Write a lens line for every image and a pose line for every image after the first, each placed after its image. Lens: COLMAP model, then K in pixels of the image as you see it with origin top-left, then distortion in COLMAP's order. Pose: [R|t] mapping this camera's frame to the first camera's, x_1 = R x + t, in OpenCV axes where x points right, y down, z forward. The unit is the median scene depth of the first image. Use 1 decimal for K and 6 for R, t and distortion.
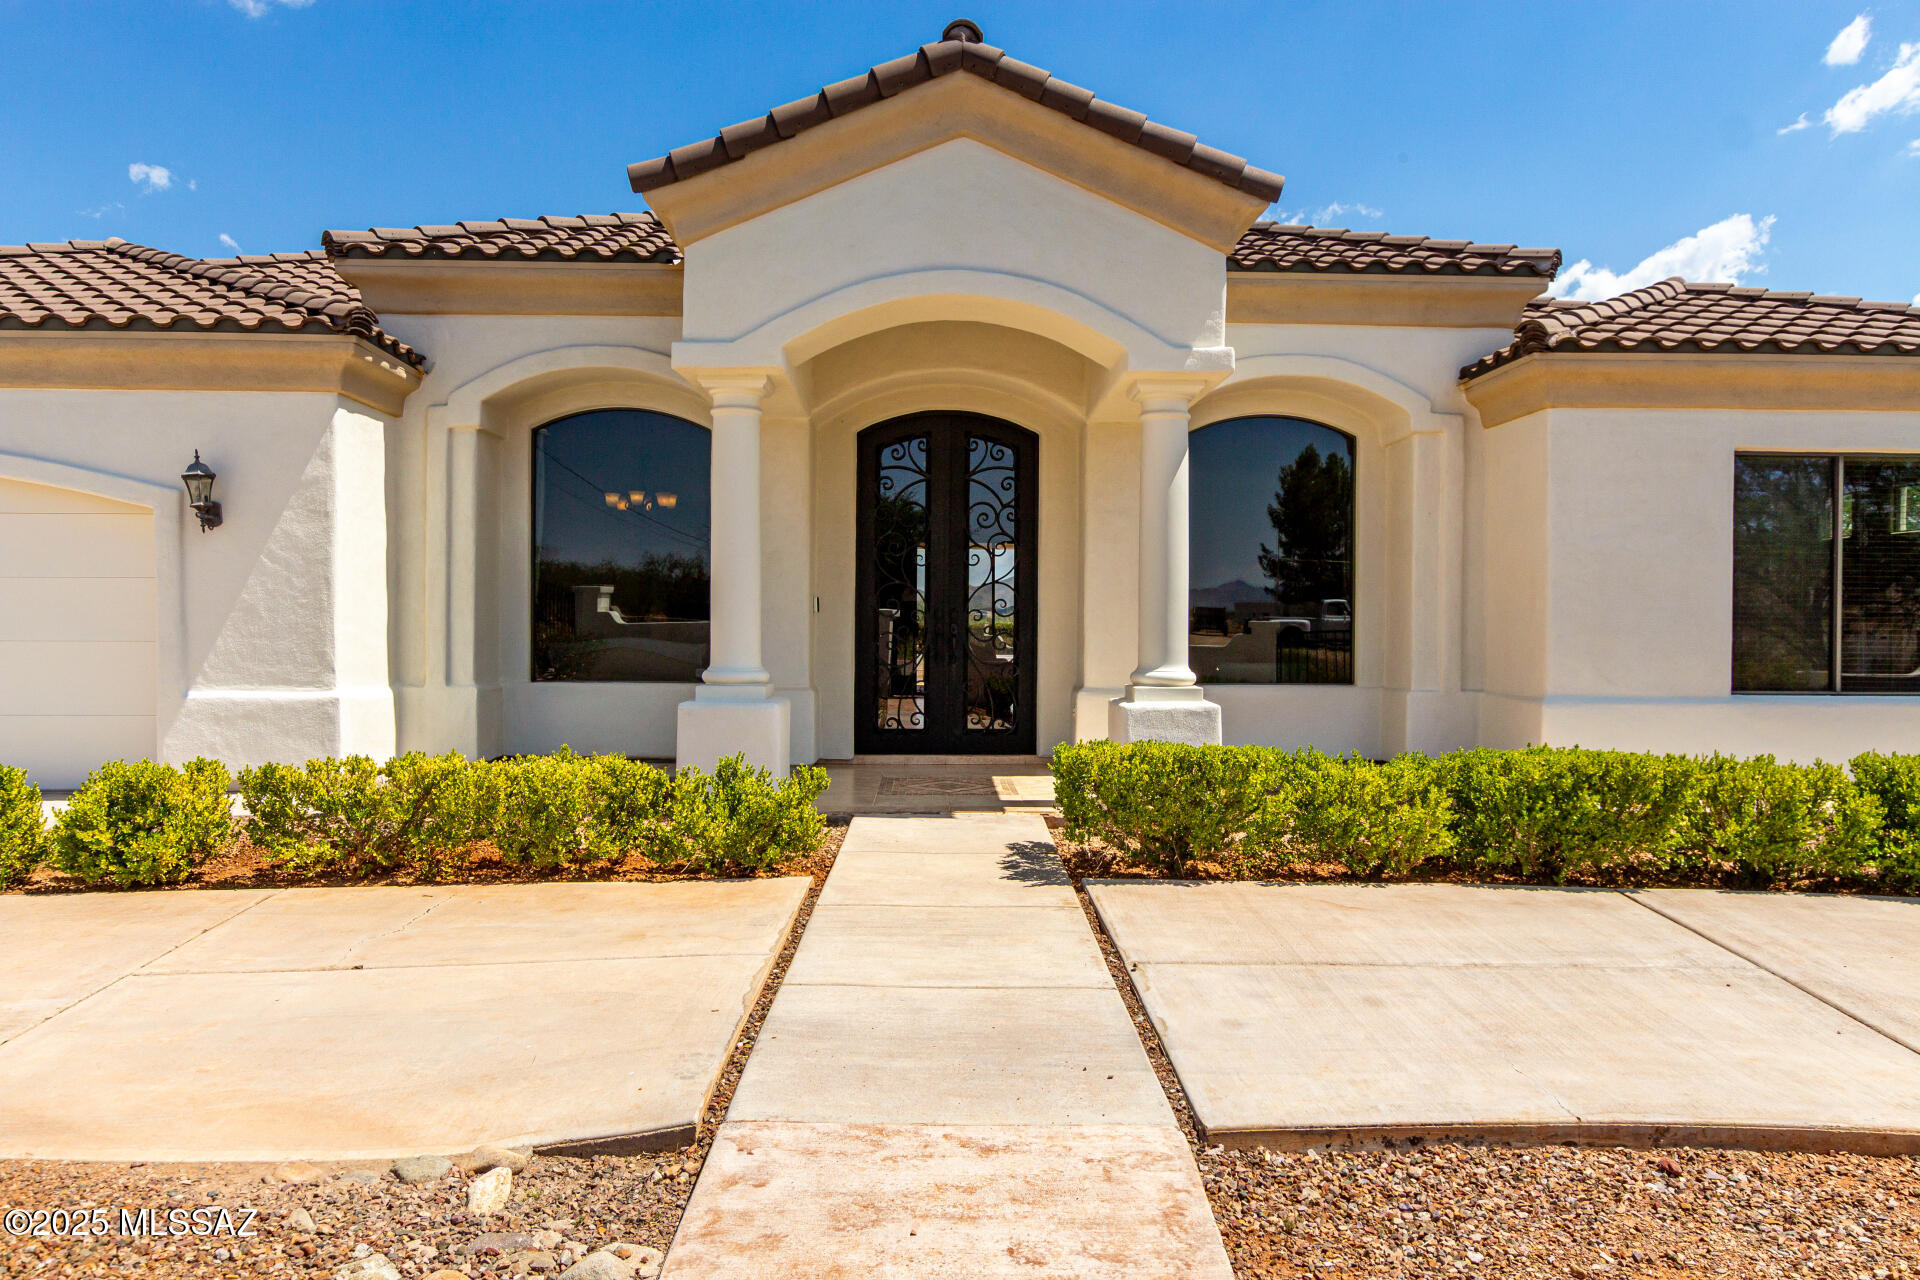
lens RADIAL K [[1344.2, 0, 964.6], [0, 1344.2, 651.4], [0, 0, 1]] dist [-0.008346, -0.001774]
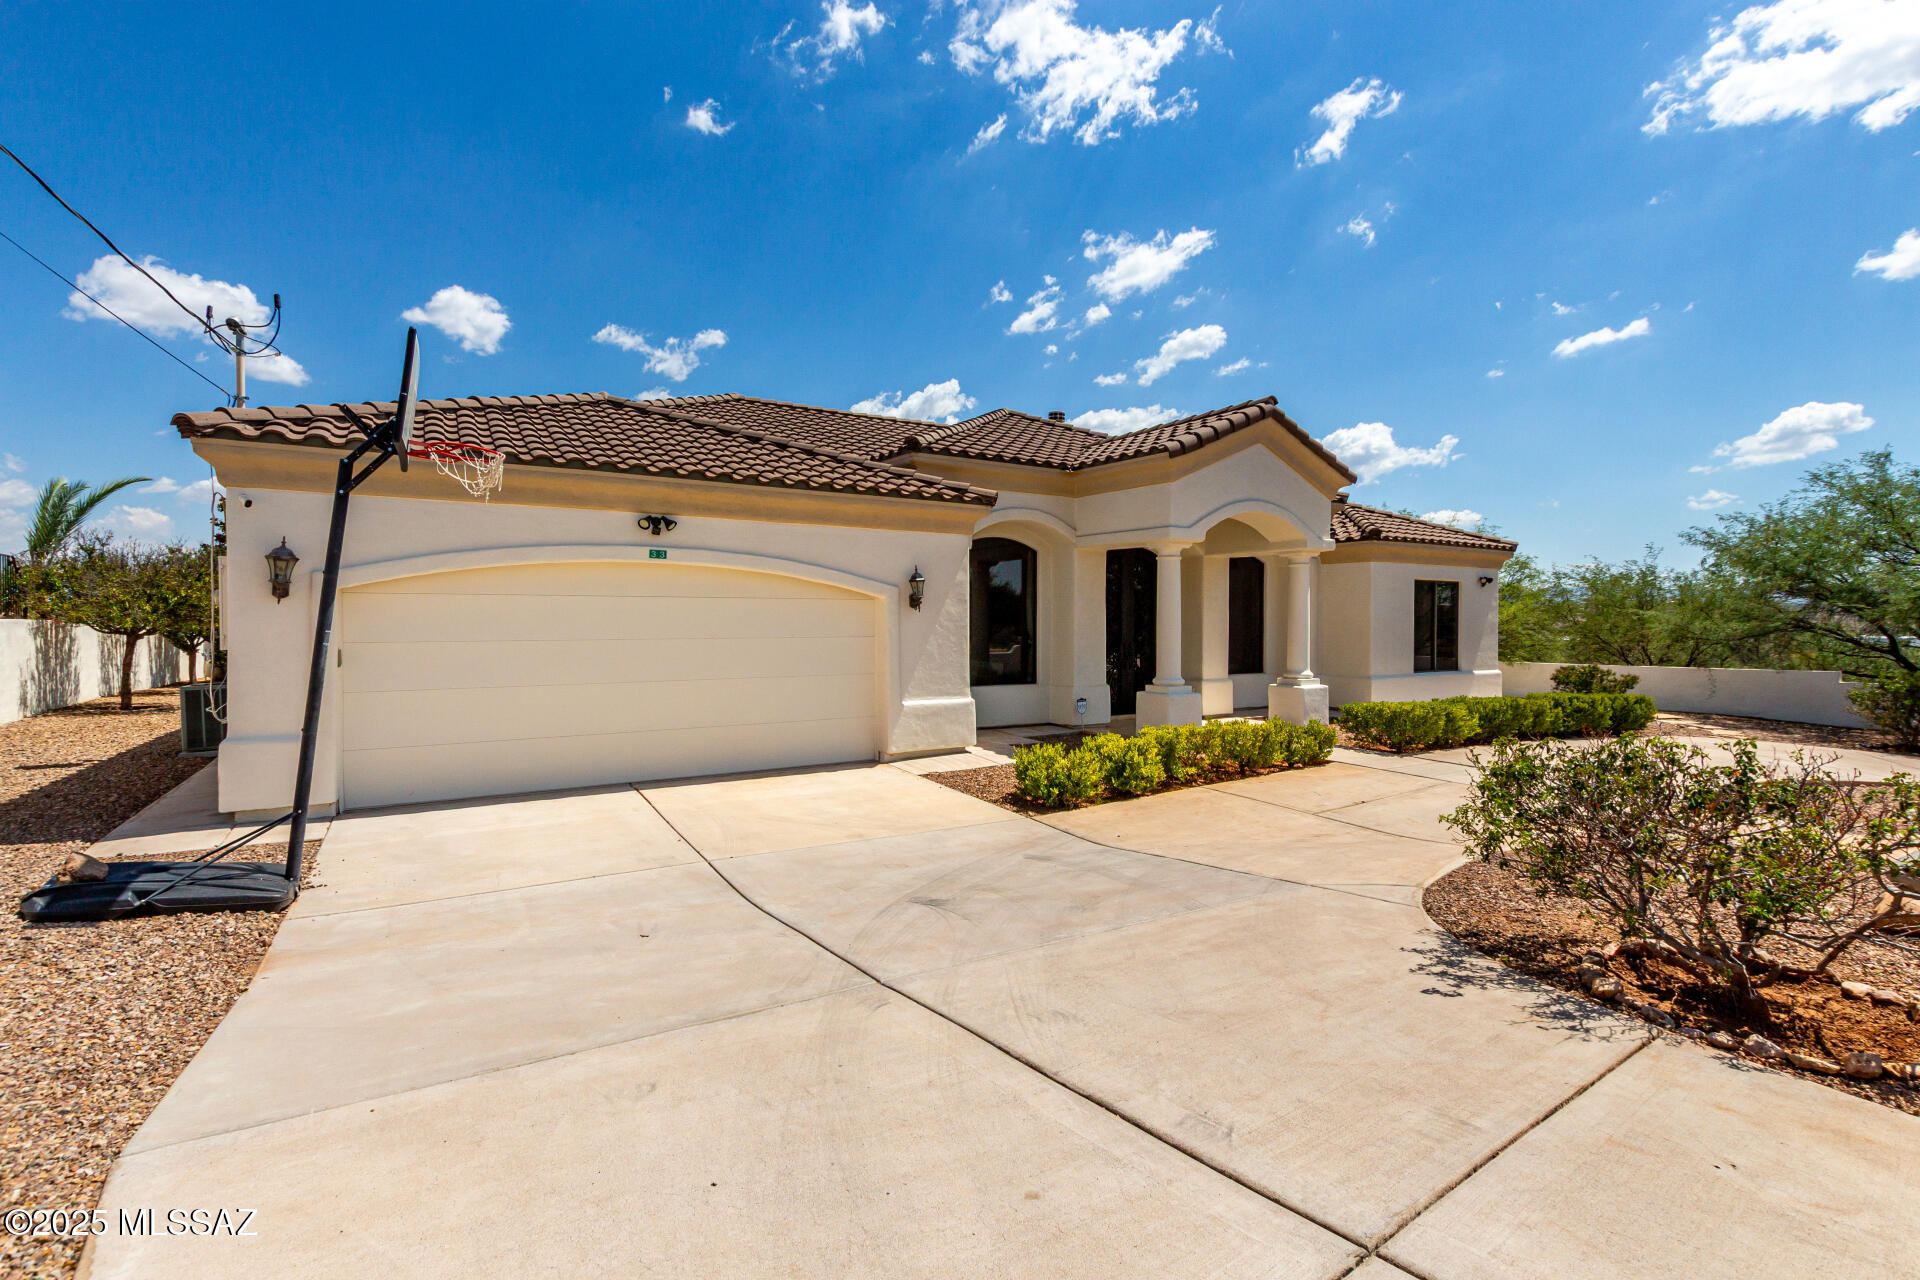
lens RADIAL K [[881.7, 0, 958.2], [0, 881.7, 622.6], [0, 0, 1]] dist [0.010352, -0.007147]
pose [[0.862980, -0.004661, 0.505217, -1.092734], [0.012093, 0.999862, -0.011433, -0.059470], [-0.505094, 0.015976, 0.862917, -0.032303]]
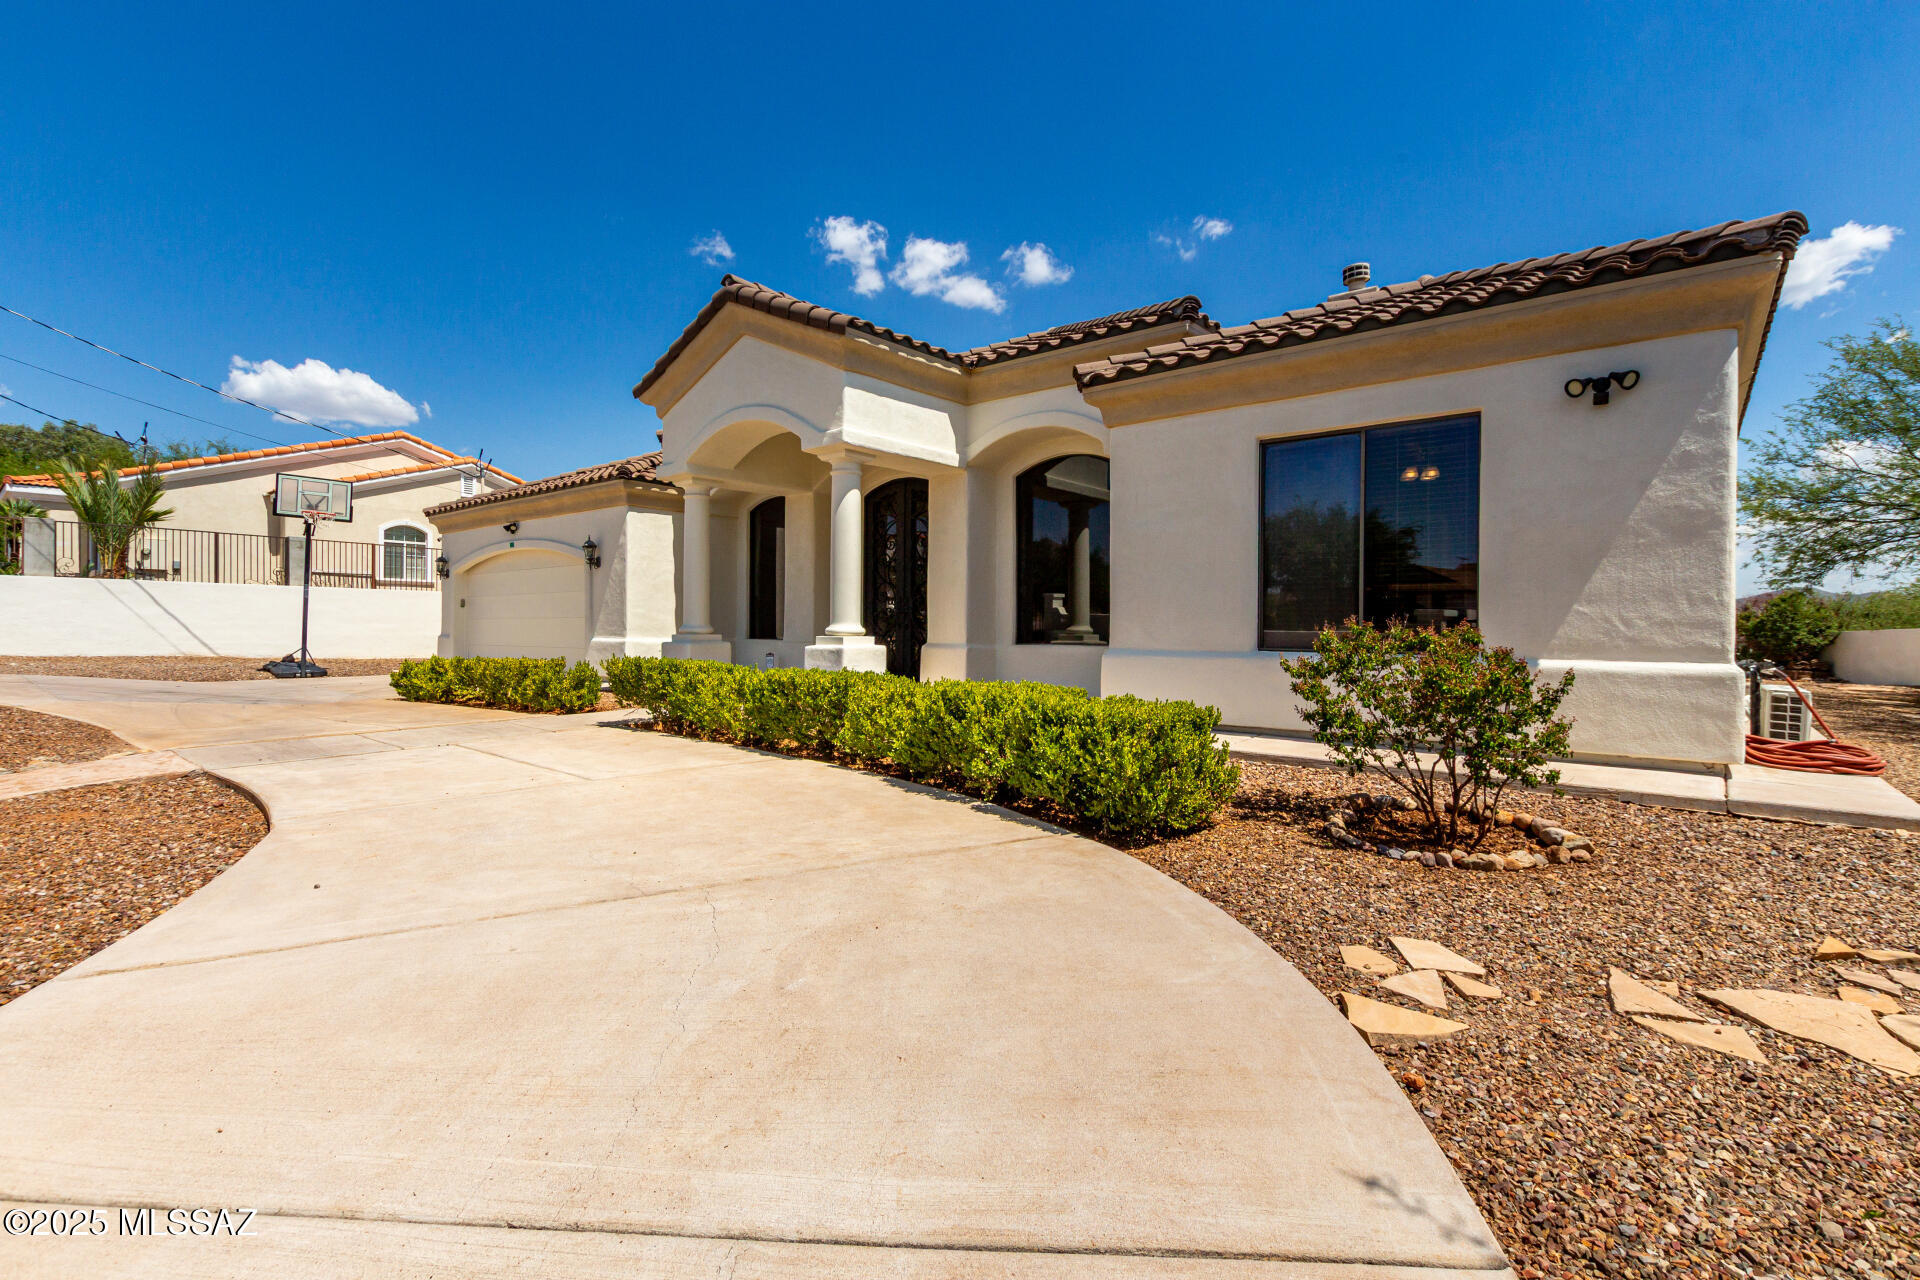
lens RADIAL K [[881.7, 0, 955.6], [0, 881.7, 631.0], [0, 0, 1]] dist [0.010352, -0.007147]
pose [[0.746173, 0.000584, -0.665752, 0.921614], [-0.015362, 0.999748, -0.016341, 0.033031], [0.665575, 0.022421, 0.745994, 0.271247]]
